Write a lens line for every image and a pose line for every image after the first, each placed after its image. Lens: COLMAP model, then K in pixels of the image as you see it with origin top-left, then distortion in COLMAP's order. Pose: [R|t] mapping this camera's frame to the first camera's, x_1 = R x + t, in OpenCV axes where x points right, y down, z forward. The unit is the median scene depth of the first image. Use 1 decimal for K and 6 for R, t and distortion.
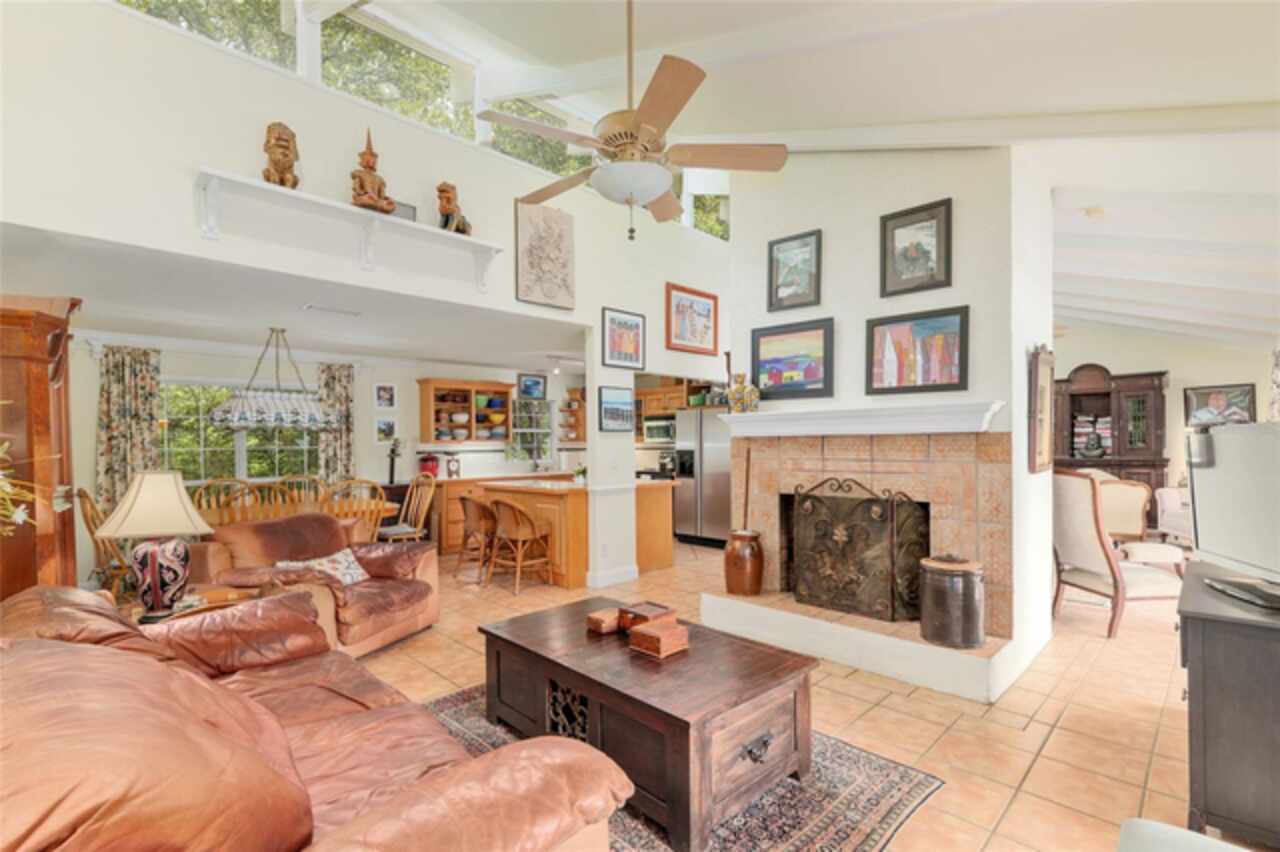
lens RADIAL K [[591.7, 0, 630.5], [0, 591.7, 445.3], [0, 0, 1]] dist [-0.001291, -0.000458]
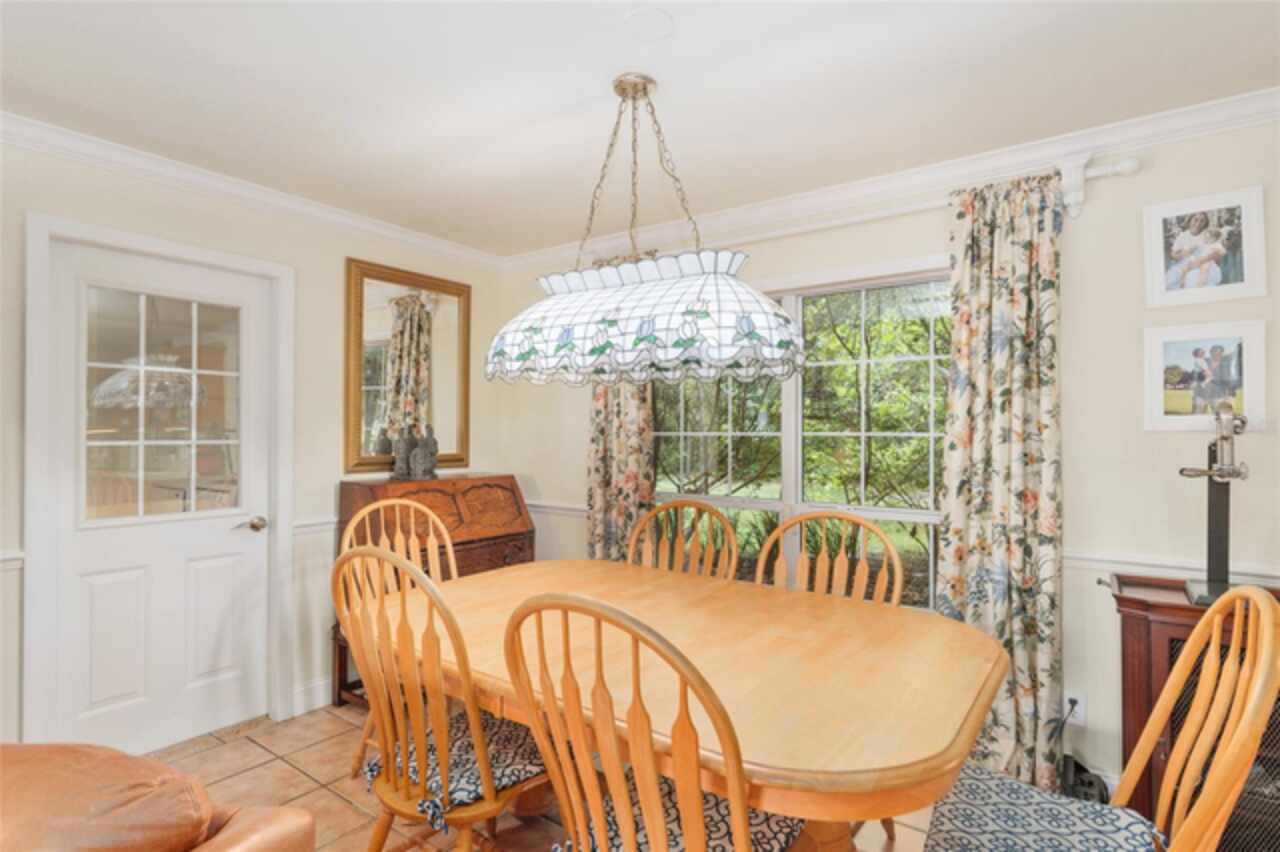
lens RADIAL K [[648.4, 0, 634.9], [0, 648.4, 424.5], [0, 0, 1]] dist [0.001553, -0.000929]
pose [[0.184616, 0.001993, -0.982809, -0.274587], [-0.007622, 0.999971, 0.000596, -0.001633], [0.982781, 0.007381, 0.184625, 1.115765]]
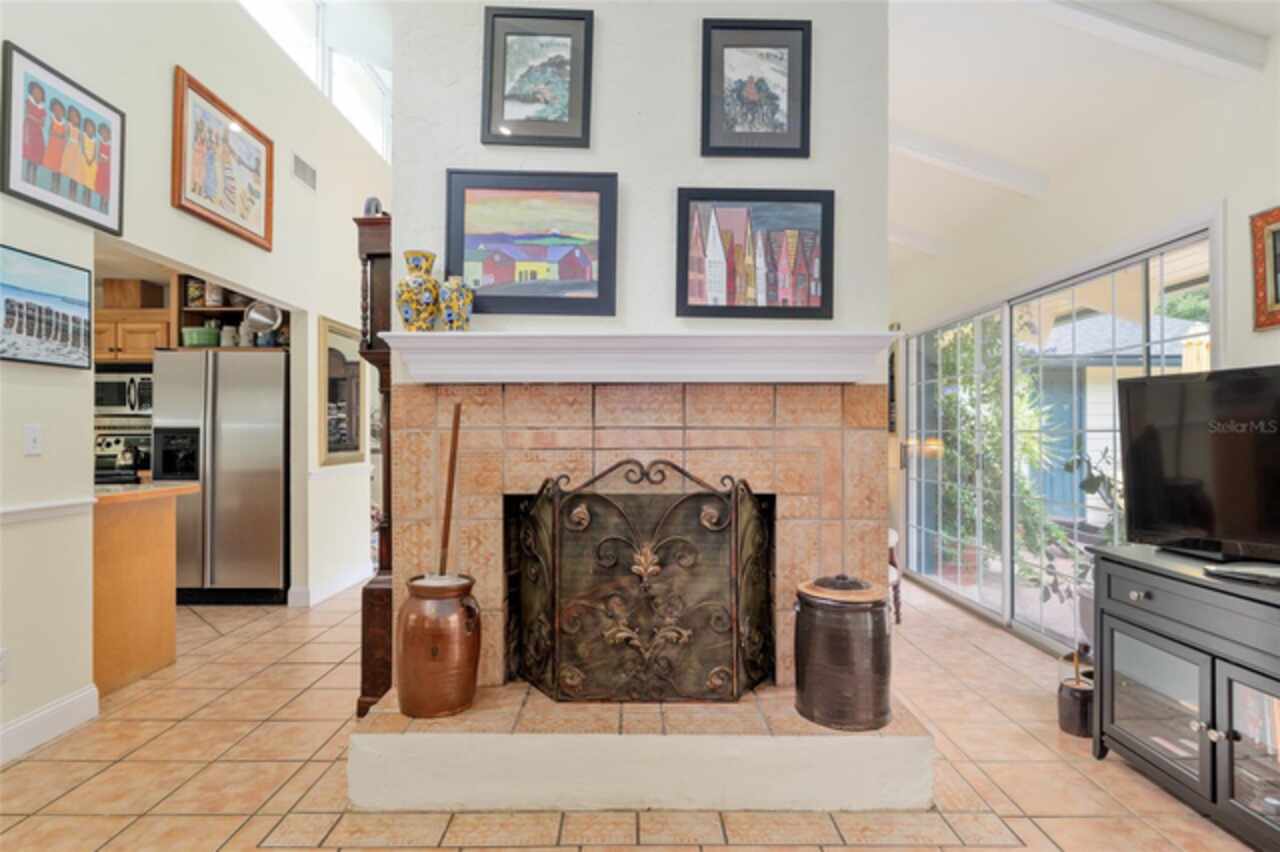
lens RADIAL K [[648.4, 0, 609.4], [0, 648.4, 432.8], [0, 0, 1]] dist [0.001553, -0.000929]
pose [[0.694953, 0.015378, 0.718891, -0.094961], [-0.003702, 0.999835, -0.017809, 0.037835], [-0.719046, 0.009715, 0.694895, 0.549583]]
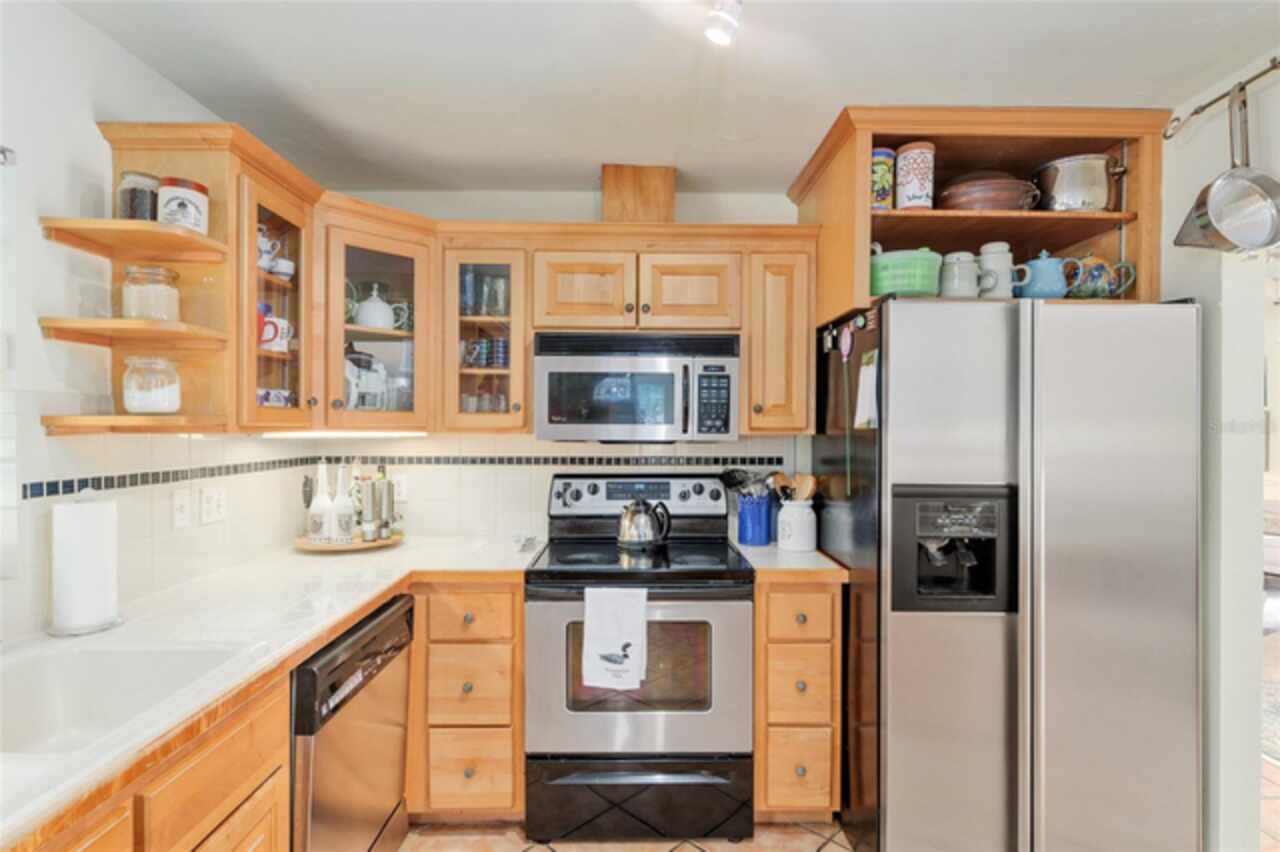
lens RADIAL K [[625.1, 0, 641.4], [0, 625.1, 429.1], [0, 0, 1]] dist [0.005817, -0.001526]
pose [[0.687225, 0.009780, 0.726379, -0.263062], [-0.007352, 0.999952, -0.006507, -0.015943], [-0.726407, -0.000869, 0.687264, 1.563035]]
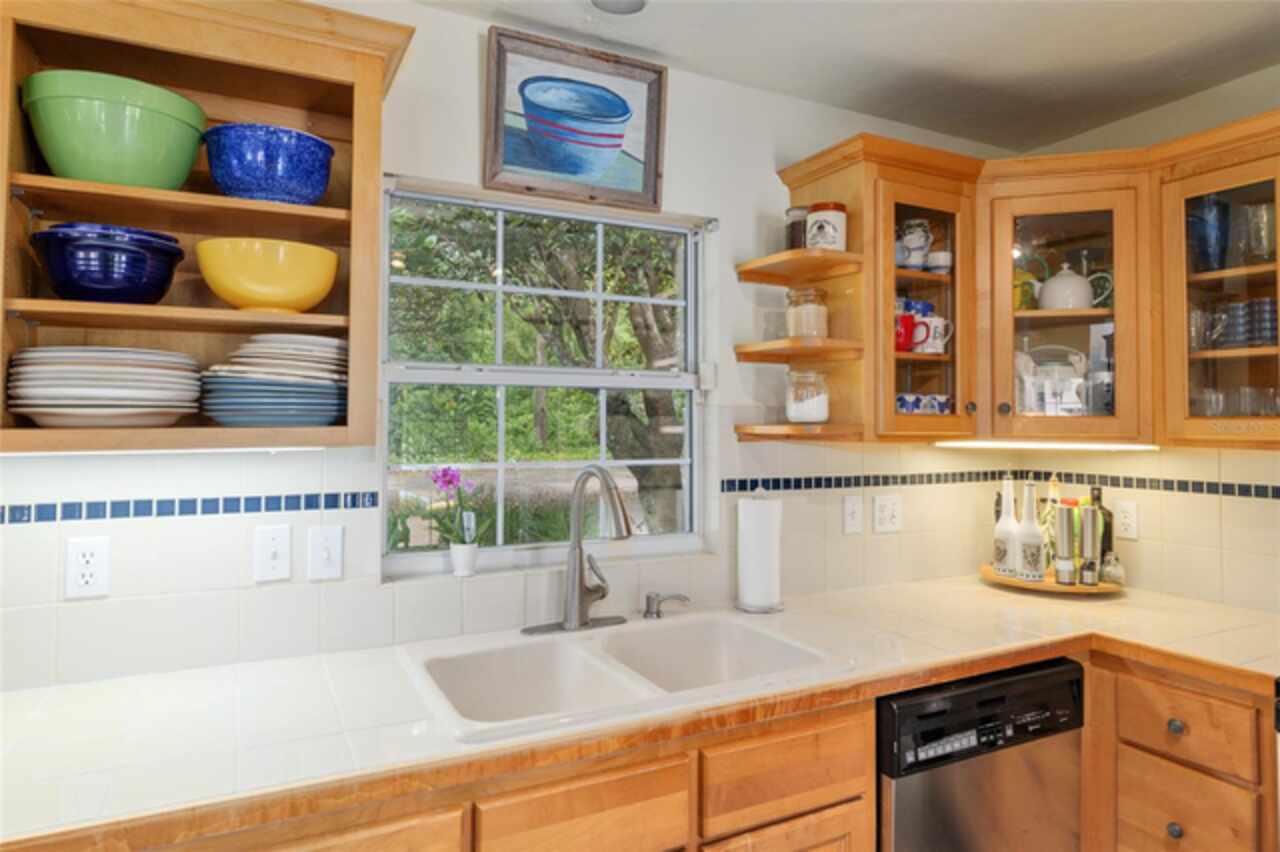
lens RADIAL K [[774.6, 0, 645.9], [0, 774.6, 399.1], [0, 0, 1]] dist [0.019570, 0.001705]
pose [[0.961957, 0.008363, -0.273074, -0.162589], [-0.017815, 0.999324, -0.032153, -0.022450], [0.272621, 0.035794, 0.961456, 1.522723]]
